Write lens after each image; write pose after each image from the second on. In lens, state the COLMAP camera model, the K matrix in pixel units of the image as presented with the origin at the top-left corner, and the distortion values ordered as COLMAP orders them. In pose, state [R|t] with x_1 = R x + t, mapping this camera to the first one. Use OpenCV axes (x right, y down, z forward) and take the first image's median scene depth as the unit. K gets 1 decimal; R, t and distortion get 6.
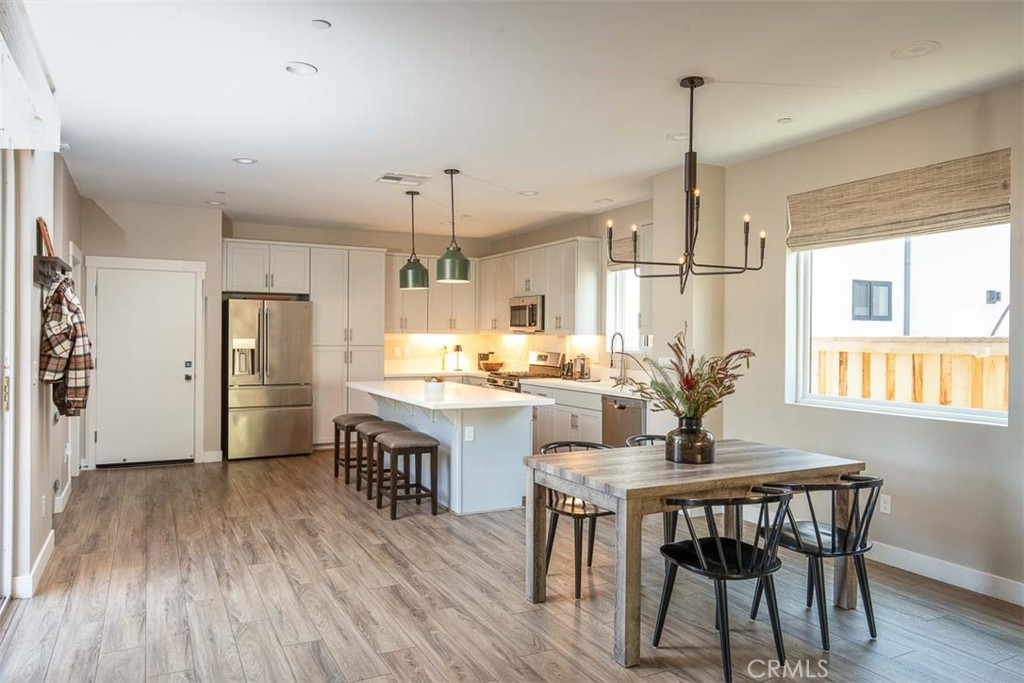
lens RADIAL K [[729.4, 0, 508.0], [0, 729.4, 338.5], [0, 0, 1]] dist [0.004669, 0.001499]
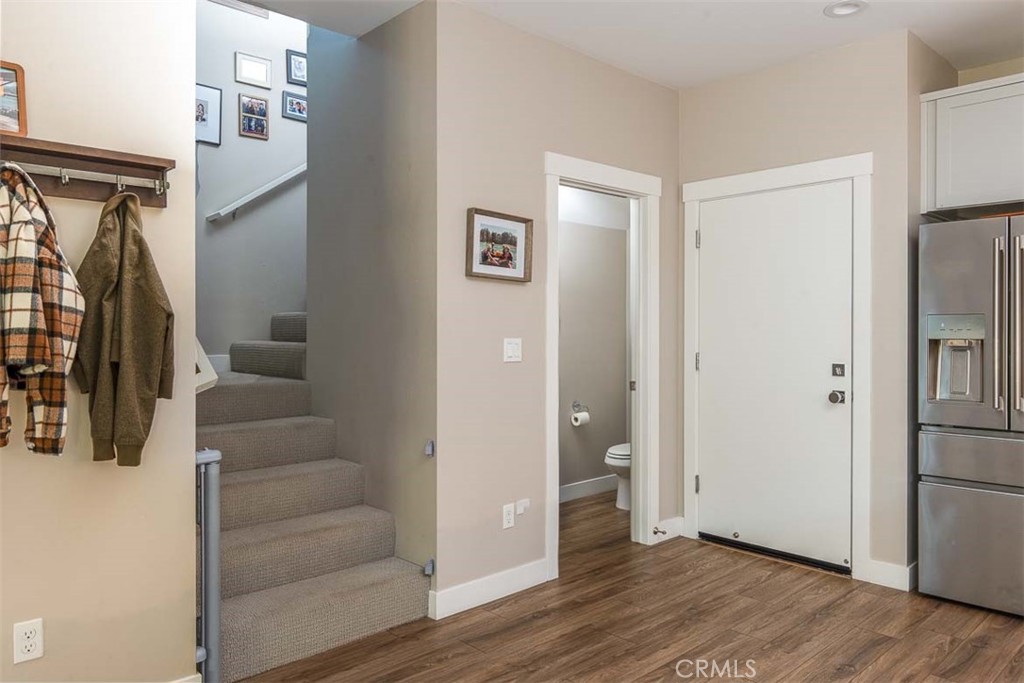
lens RADIAL K [[729.4, 0, 519.2], [0, 729.4, 335.1], [0, 0, 1]] dist [0.004669, 0.001499]
pose [[0.291738, 0.001097, -0.956498, -0.034831], [-0.000740, 0.999999, 0.000921, 0.011663], [0.956498, 0.000440, 0.291738, 0.645703]]
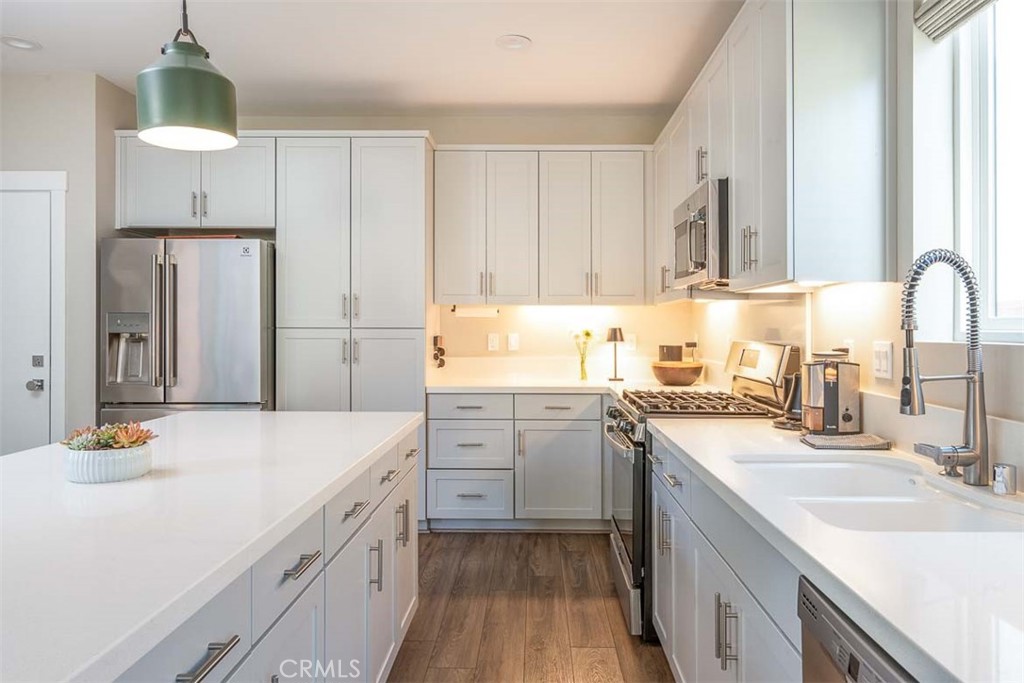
lens RADIAL K [[729.4, 0, 514.7], [0, 729.4, 326.8], [0, 0, 1]] dist [0.004669, 0.001499]
pose [[0.884480, -0.005451, -0.466547, 0.126545], [0.001871, 0.999965, -0.008136, 0.014753], [0.466575, 0.006323, 0.884459, 0.675022]]
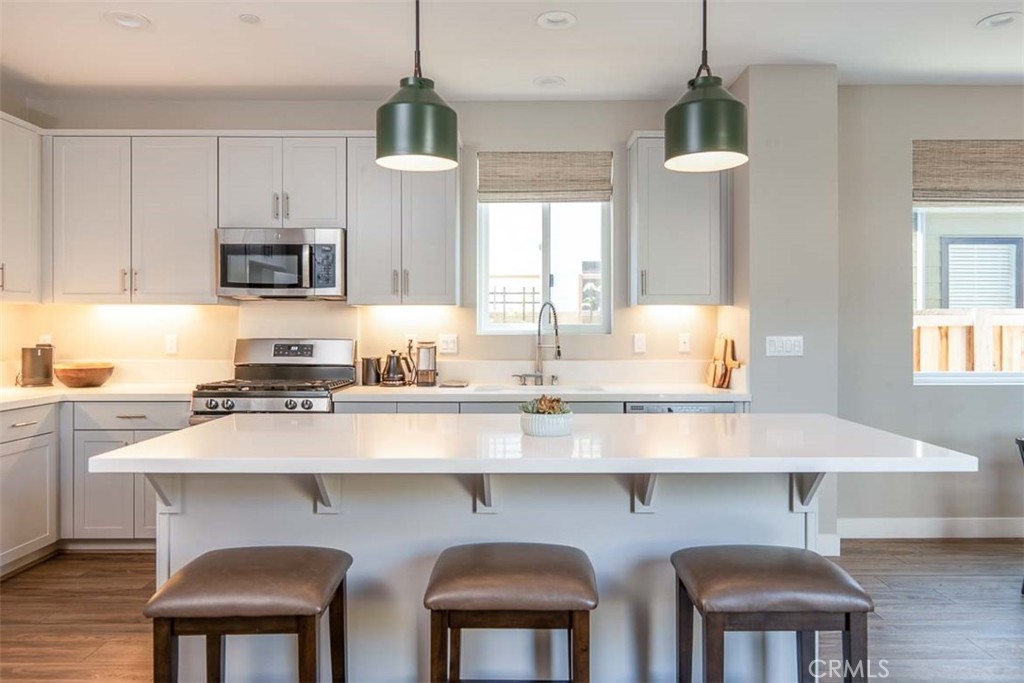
lens RADIAL K [[729.4, 0, 512.6], [0, 729.4, 335.7], [0, 0, 1]] dist [0.004669, 0.001499]
pose [[0.432662, -0.017899, 0.901378, -0.385506], [0.006769, 0.999839, 0.016605, 0.009657], [-0.901531, -0.001083, 0.432714, 0.692622]]
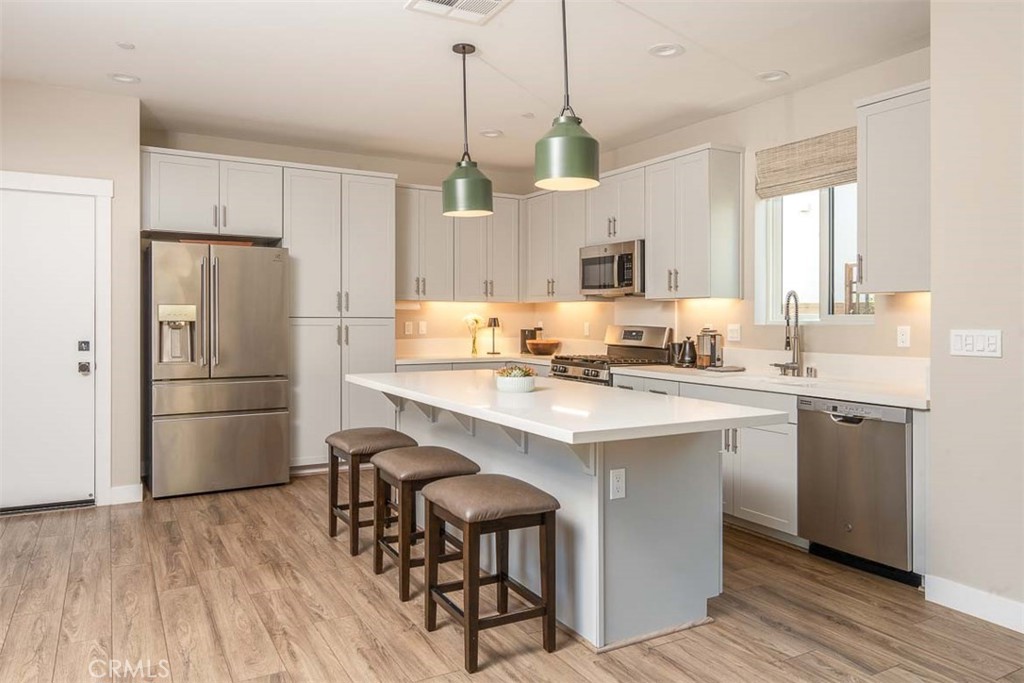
lens RADIAL K [[729.4, 0, 517.5], [0, 729.4, 331.1], [0, 0, 1]] dist [0.004669, 0.001499]
pose [[0.998660, -0.002571, 0.051684, -0.103764], [0.001844, 0.999899, 0.014103, 0.014681], [-0.051715, -0.013989, 0.998564, 0.362254]]
